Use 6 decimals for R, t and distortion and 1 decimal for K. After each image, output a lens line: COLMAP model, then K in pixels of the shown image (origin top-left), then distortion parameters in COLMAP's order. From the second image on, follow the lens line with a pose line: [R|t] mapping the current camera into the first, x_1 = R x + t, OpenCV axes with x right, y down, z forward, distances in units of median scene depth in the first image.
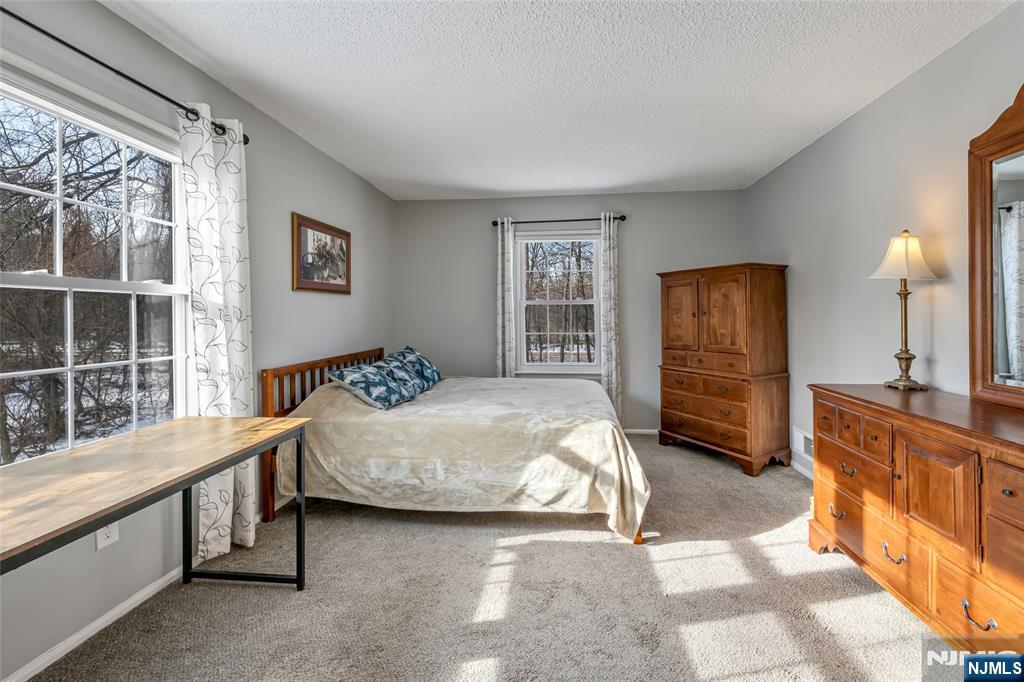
lens RADIAL K [[417.2, 0, 514.7], [0, 417.2, 312.9], [0, 0, 1]] dist [0.001836, -0.003422]
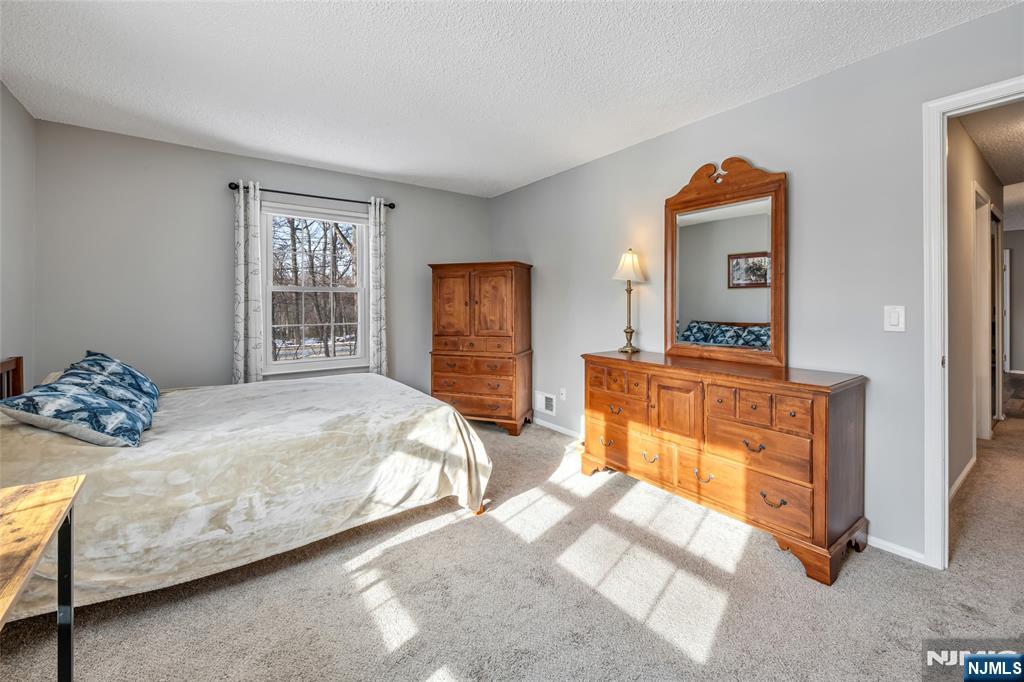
lens RADIAL K [[423.4, 0, 513.9], [0, 423.4, 299.6], [0, 0, 1]] dist [-0.001239, -0.000588]
pose [[0.737469, 0.009946, 0.675308, -0.366595], [-0.004783, 0.999943, -0.009504, 0.005069], [-0.675364, 0.003779, 0.737475, 0.117479]]
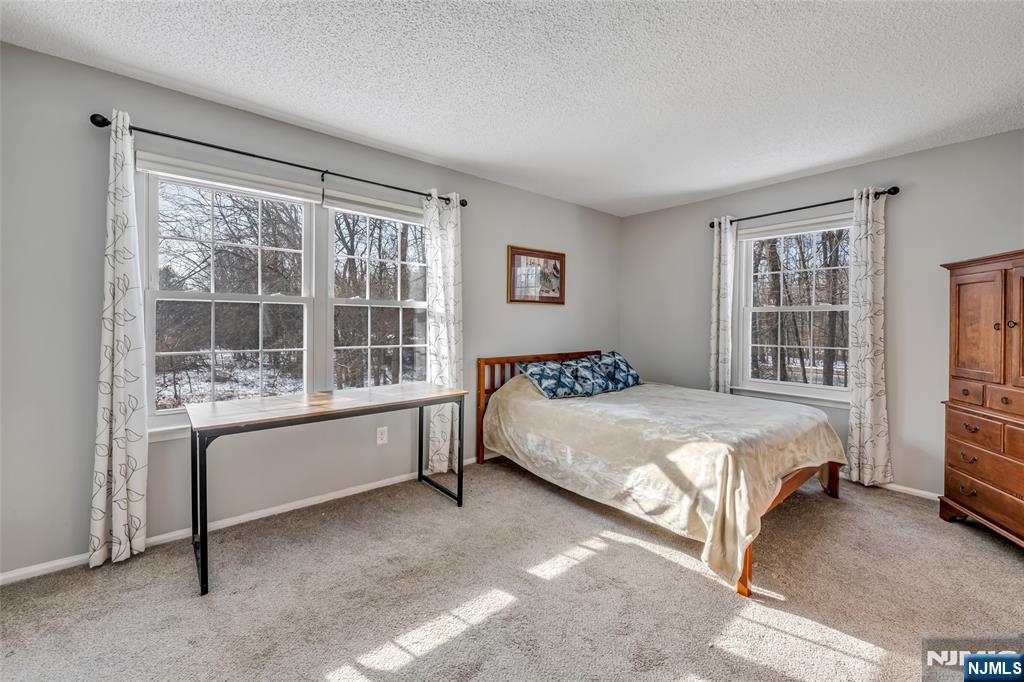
lens RADIAL K [[402.3, 0, 512.8], [0, 402.3, 322.8], [0, 0, 1]] dist [-0.000689, -0.000316]
pose [[0.721250, 0.013080, -0.692551, 0.486622], [-0.008495, 0.999914, 0.010039, -0.002344], [0.692623, -0.001357, 0.721299, 0.082910]]
